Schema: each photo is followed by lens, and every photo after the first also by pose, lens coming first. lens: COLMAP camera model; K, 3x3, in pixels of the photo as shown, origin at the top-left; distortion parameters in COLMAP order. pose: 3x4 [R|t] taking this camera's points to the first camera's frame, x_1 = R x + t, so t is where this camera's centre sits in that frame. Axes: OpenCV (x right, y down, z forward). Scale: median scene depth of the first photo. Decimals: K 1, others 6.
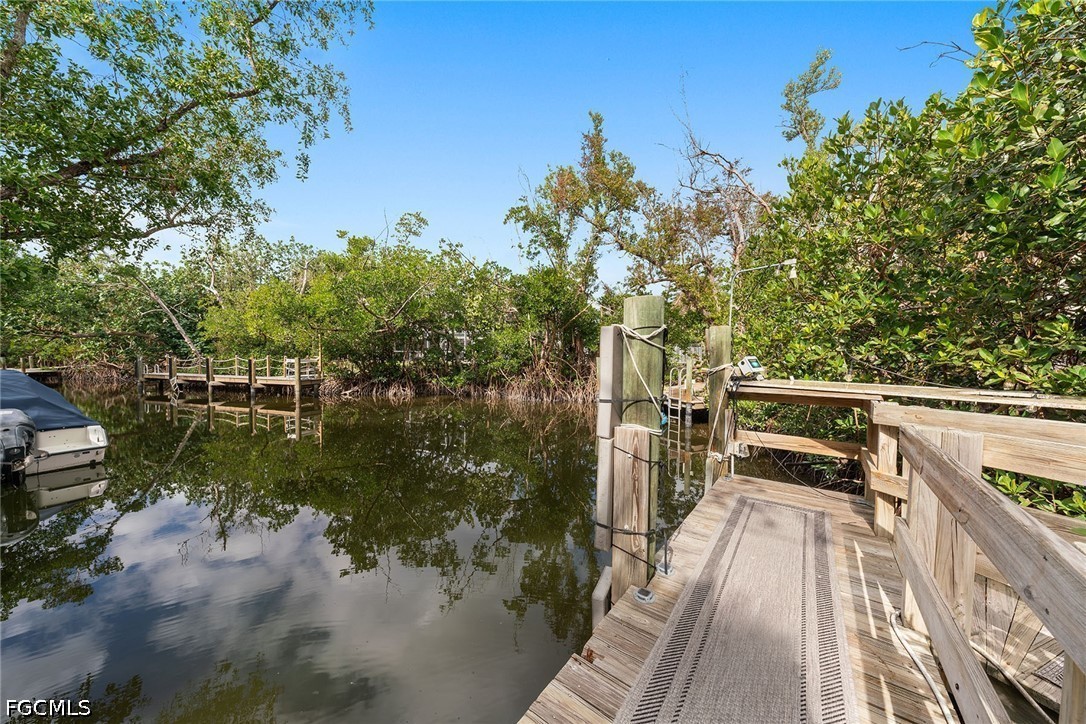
lens RADIAL K [[364.0, 0, 541.5], [0, 364.0, 362.7], [0, 0, 1]] dist [-0.000638, -0.000020]
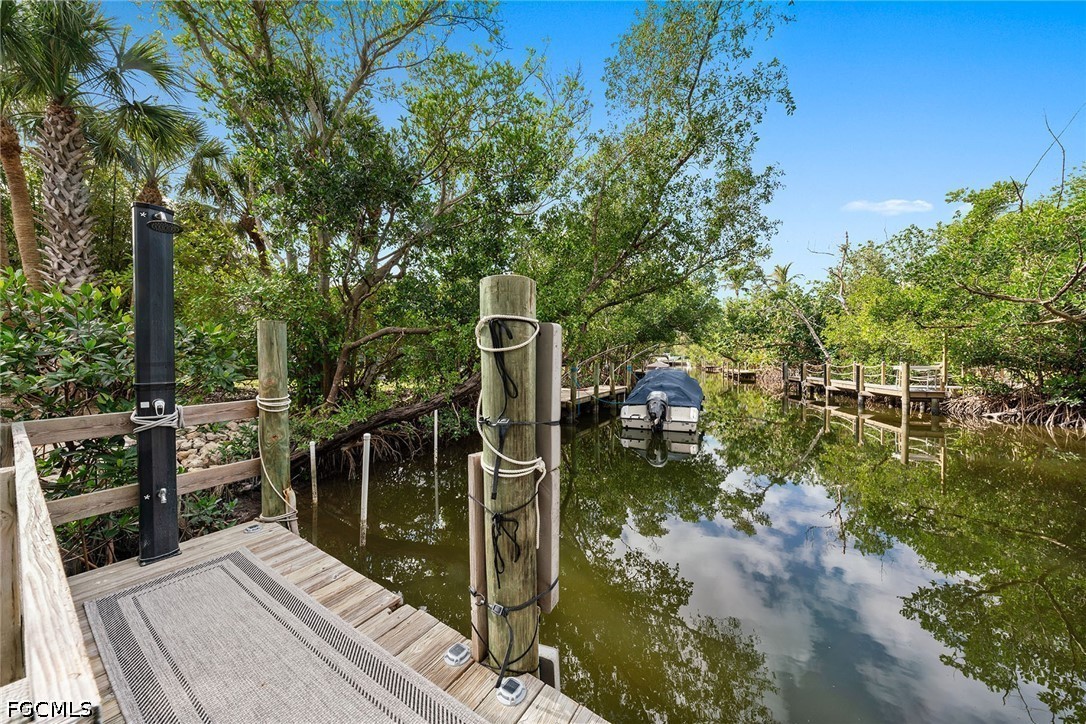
lens RADIAL K [[364.0, 0, 541.5], [0, 364.0, 362.7], [0, 0, 1]] dist [-0.000638, -0.000020]
pose [[0.067623, 0.003572, -0.997705, 0.100520], [-0.018722, 0.999822, 0.002310, -0.002753], [0.997535, 0.018523, 0.067677, 0.100998]]
